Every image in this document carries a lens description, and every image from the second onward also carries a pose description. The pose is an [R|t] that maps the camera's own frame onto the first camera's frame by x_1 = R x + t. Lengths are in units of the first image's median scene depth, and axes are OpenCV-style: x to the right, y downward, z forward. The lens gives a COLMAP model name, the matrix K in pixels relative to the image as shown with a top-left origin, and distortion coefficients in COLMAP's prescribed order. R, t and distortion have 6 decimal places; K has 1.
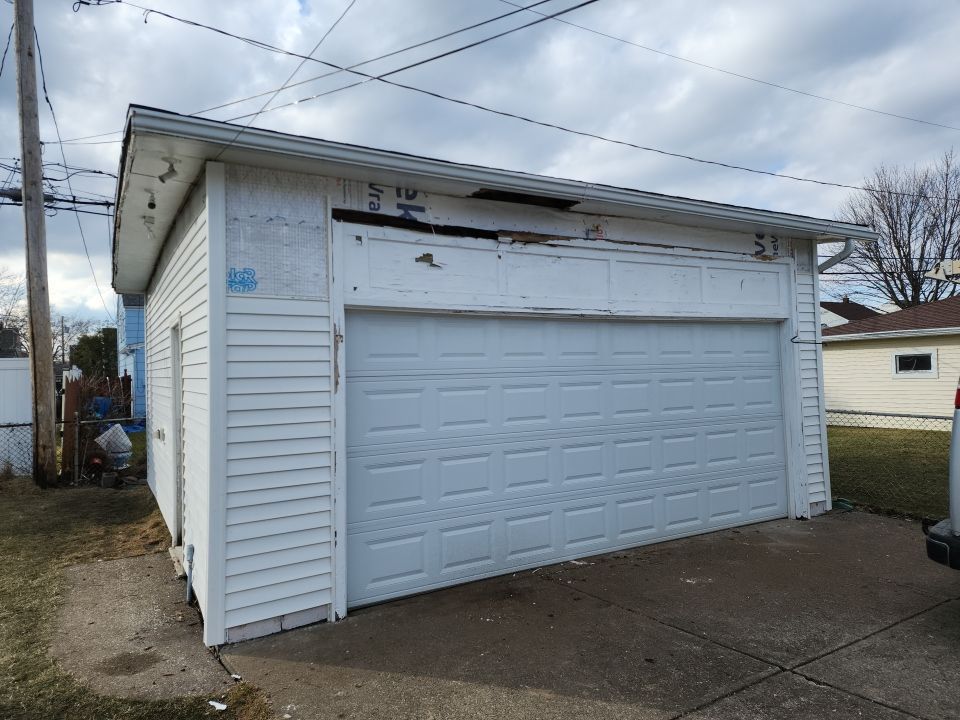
lens RADIAL K [[644.7, 0, 477.2], [0, 644.7, 351.1], [0, 0, 1]] dist [0.049445, -0.011977]
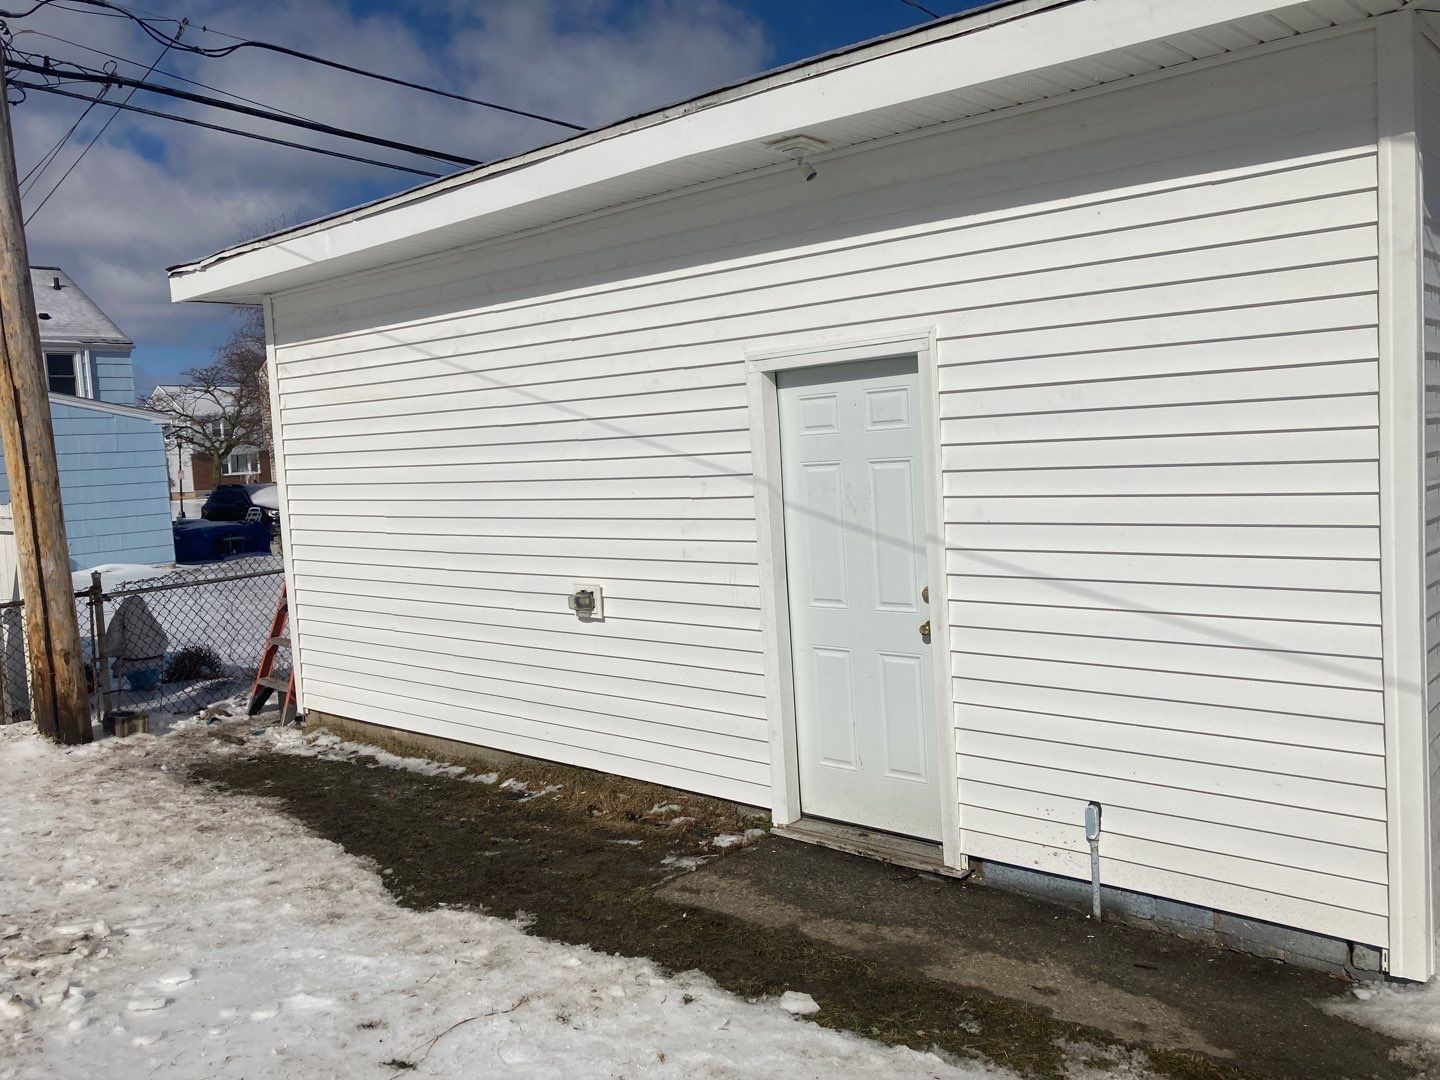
lens RADIAL K [[1178.4, 0, 718.5], [0, 1178.4, 540.6], [0, 0, 1]] dist [0.069425, -0.088277]
pose [[0.952401, -0.051731, 0.300428, -0.477746], [0.021128, 0.994328, 0.104235, -0.000847], [-0.304116, -0.092926, 0.948092, 0.132170]]
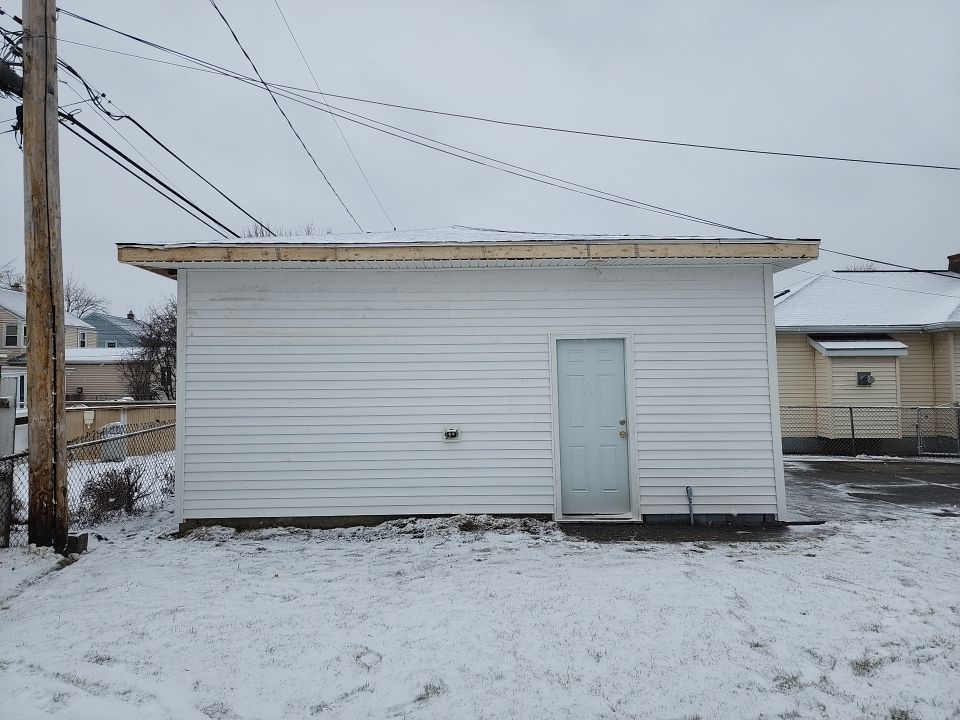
lens RADIAL K [[640.4, 0, 472.7], [0, 640.4, 354.6], [0, 0, 1]] dist [0.083851, -0.009296]
pose [[0.504370, 0.051902, 0.861927, -1.002675], [-0.027569, 0.998651, -0.044002, 0.033504], [-0.863048, -0.001569, 0.505120, 0.339450]]
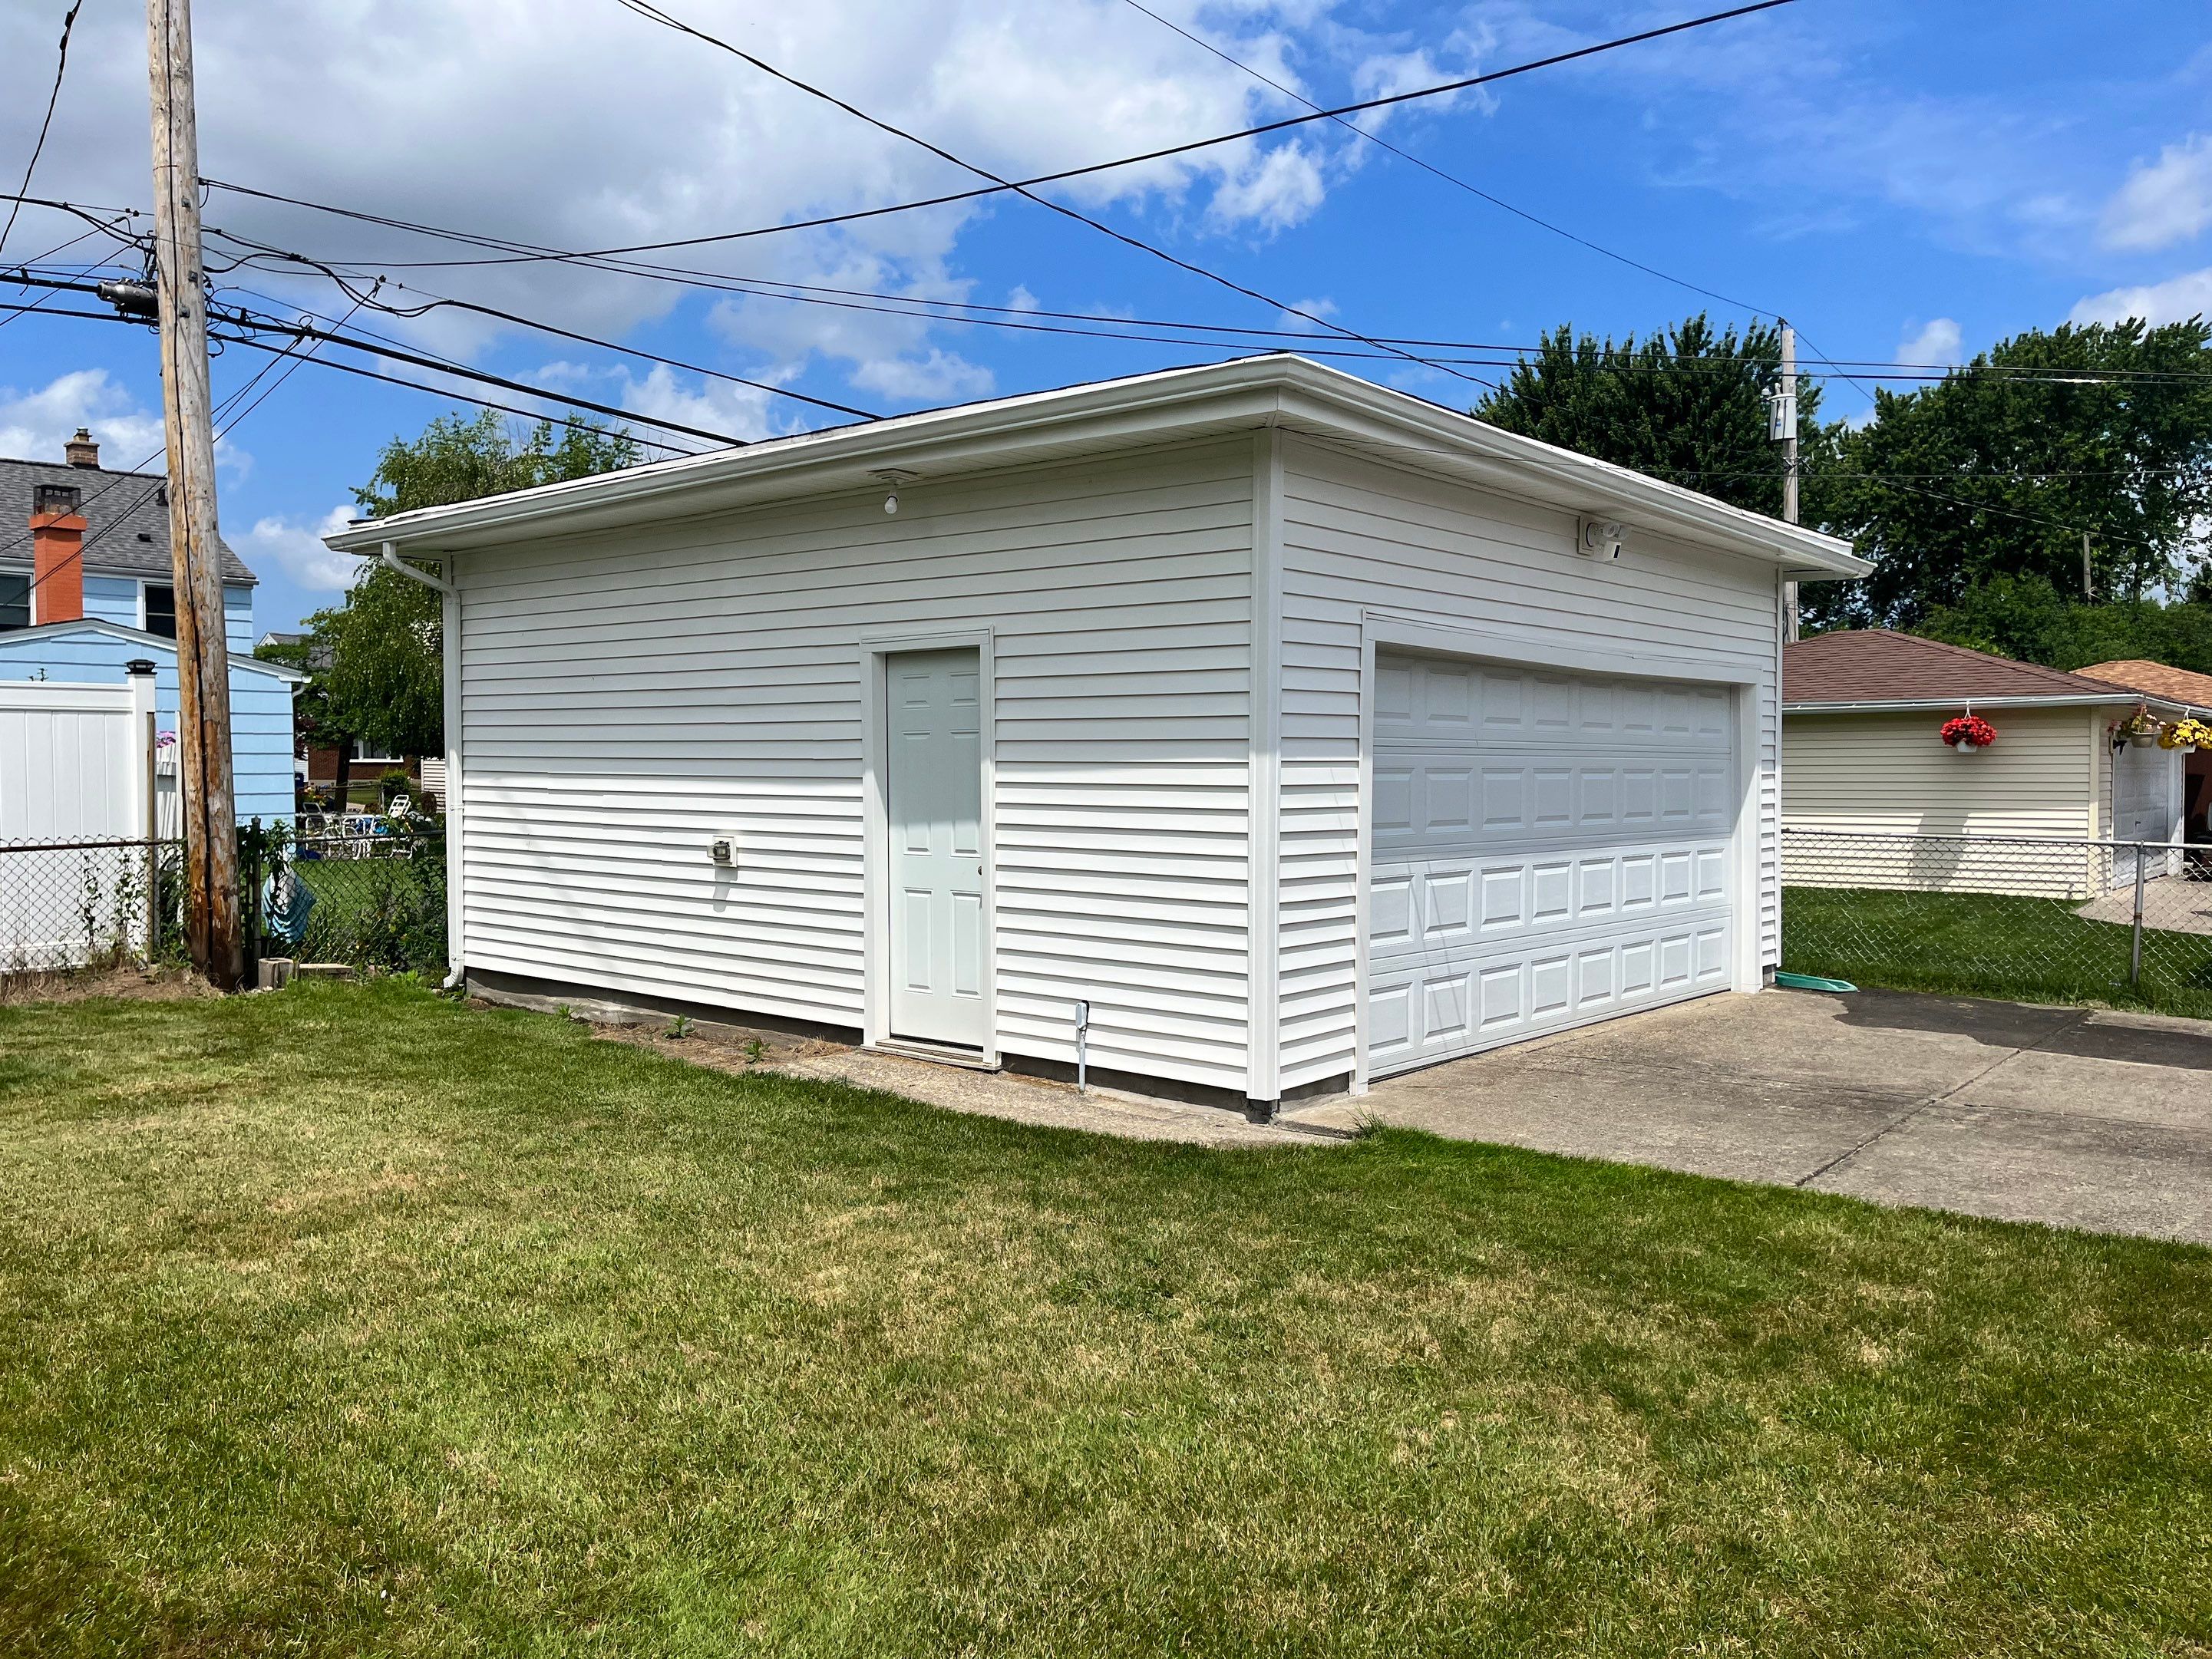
lens RADIAL K [[1673.0, 0, 1097.8], [0, 1673.0, 835.3], [0, 0, 1]] dist [0.050417, -0.044743]
pose [[0.944286, 0.011771, 0.328915, -0.474683], [-0.035421, 0.997190, 0.066004, 0.012723], [-0.327214, -0.073977, 0.942050, -0.254183]]
